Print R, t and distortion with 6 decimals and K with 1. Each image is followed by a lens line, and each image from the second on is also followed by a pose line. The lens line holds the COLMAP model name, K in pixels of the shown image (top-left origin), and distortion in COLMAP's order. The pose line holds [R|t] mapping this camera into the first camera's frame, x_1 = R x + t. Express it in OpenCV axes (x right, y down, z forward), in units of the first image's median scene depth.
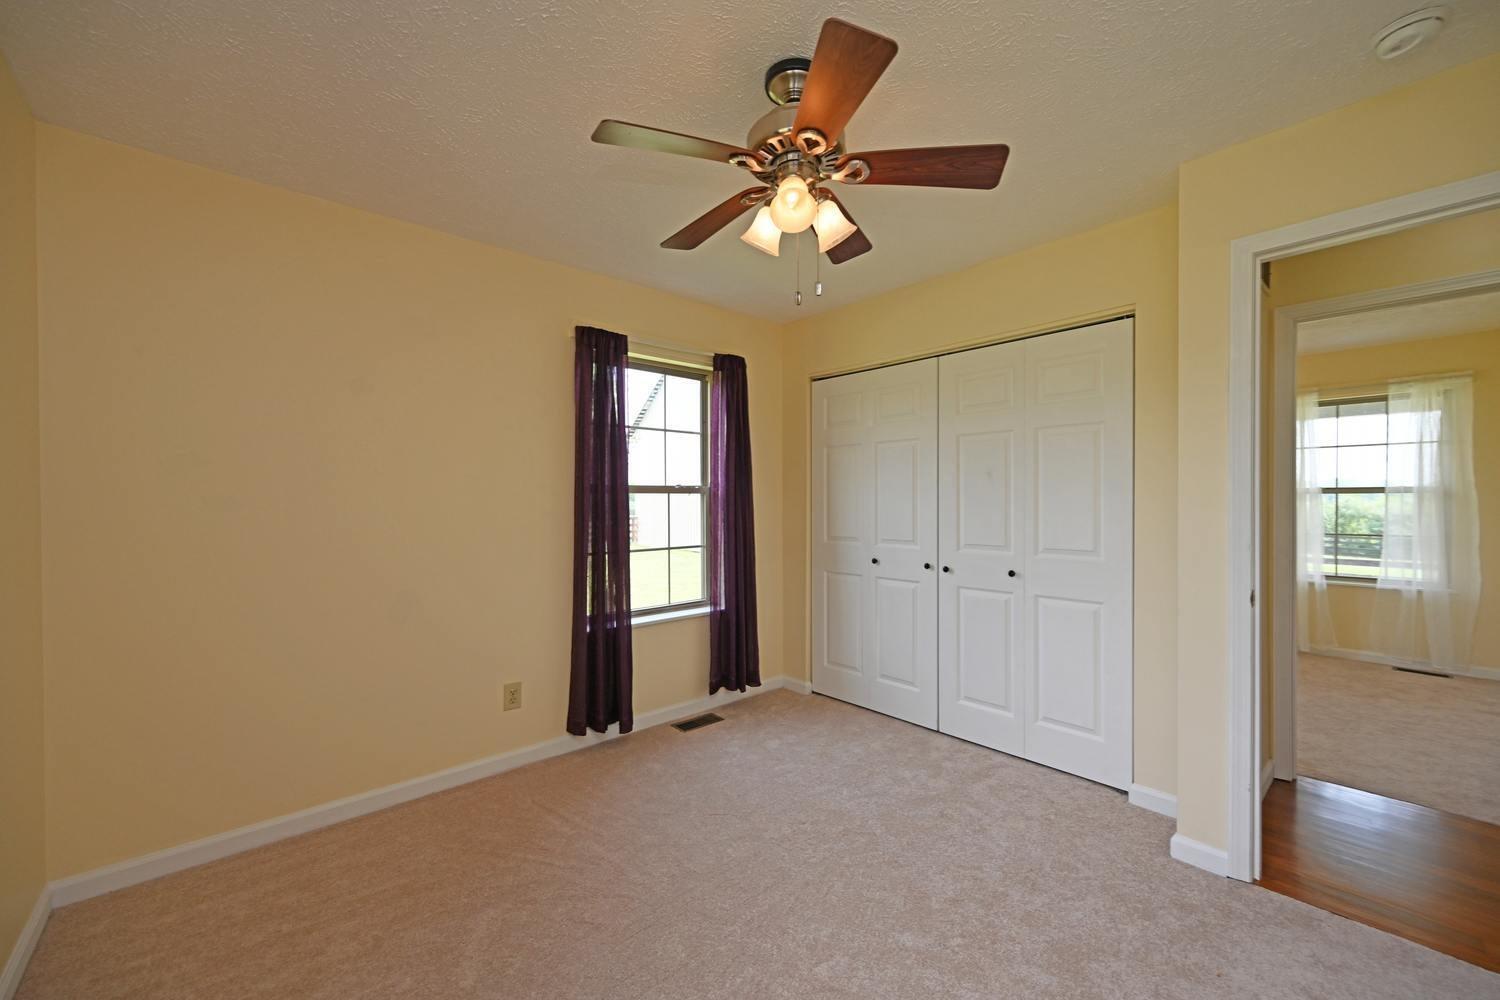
lens RADIAL K [[598.6, 0, 753.1], [0, 598.6, 497.8], [0, 0, 1]] dist [-0.000875, -0.000316]
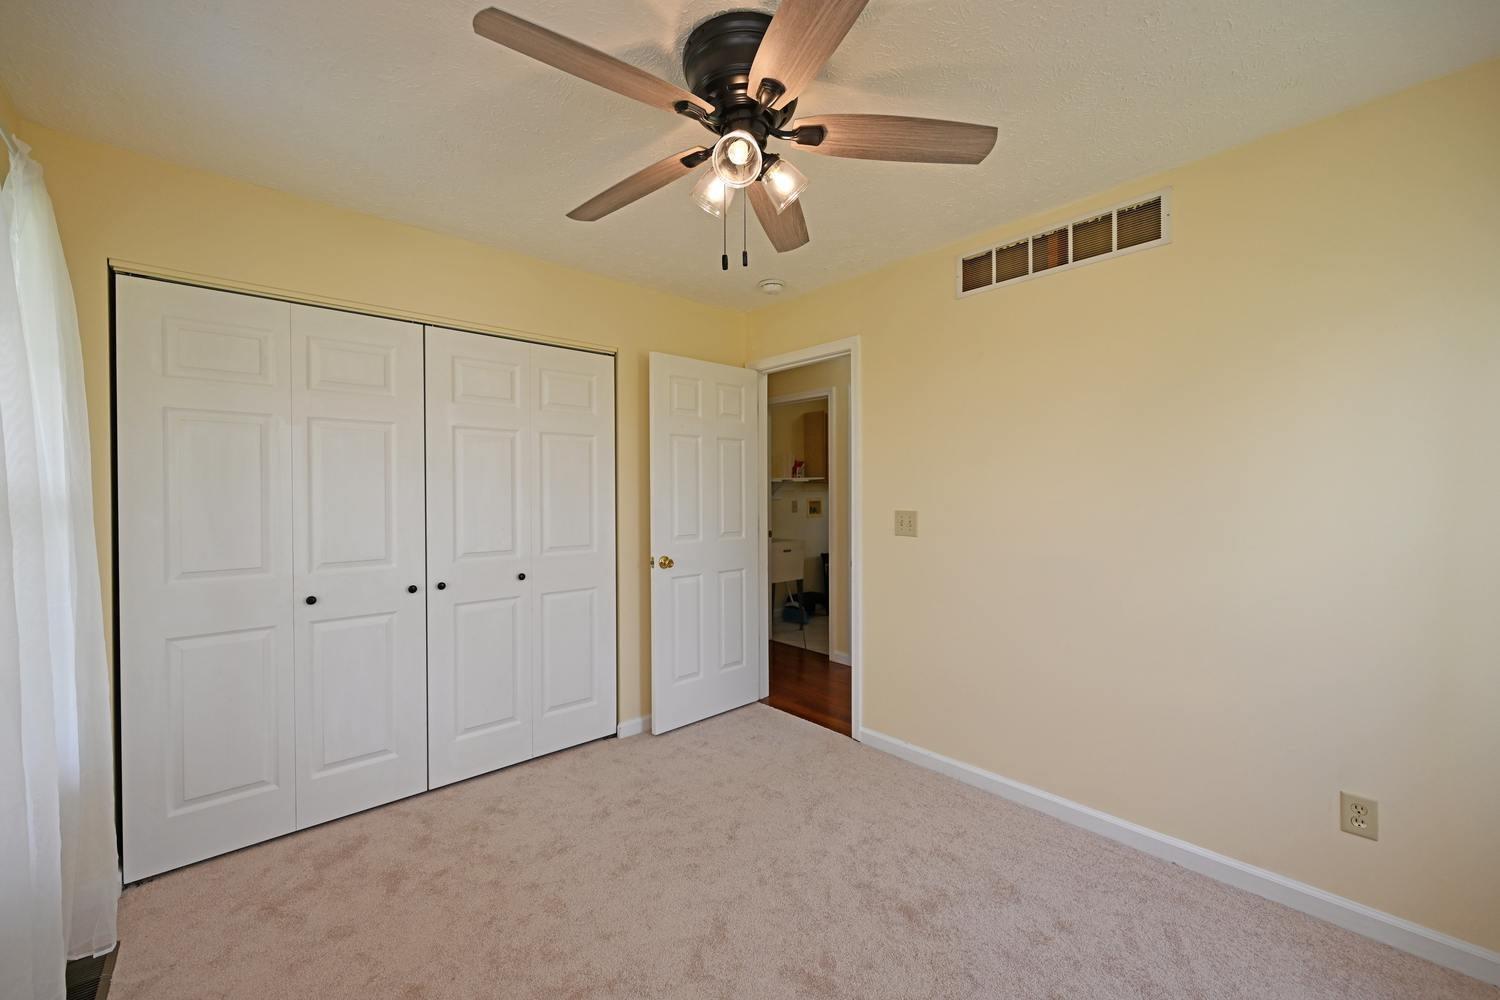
lens RADIAL K [[598.6, 0, 749.9], [0, 598.6, 504.2], [0, 0, 1]] dist [-0.000875, -0.000316]
pose [[0.001815, -0.009296, 0.999955, -0.490201], [0.016128, 0.999827, 0.009265, 0.004278], [-0.999868, 0.016110, 0.001964, 0.559603]]
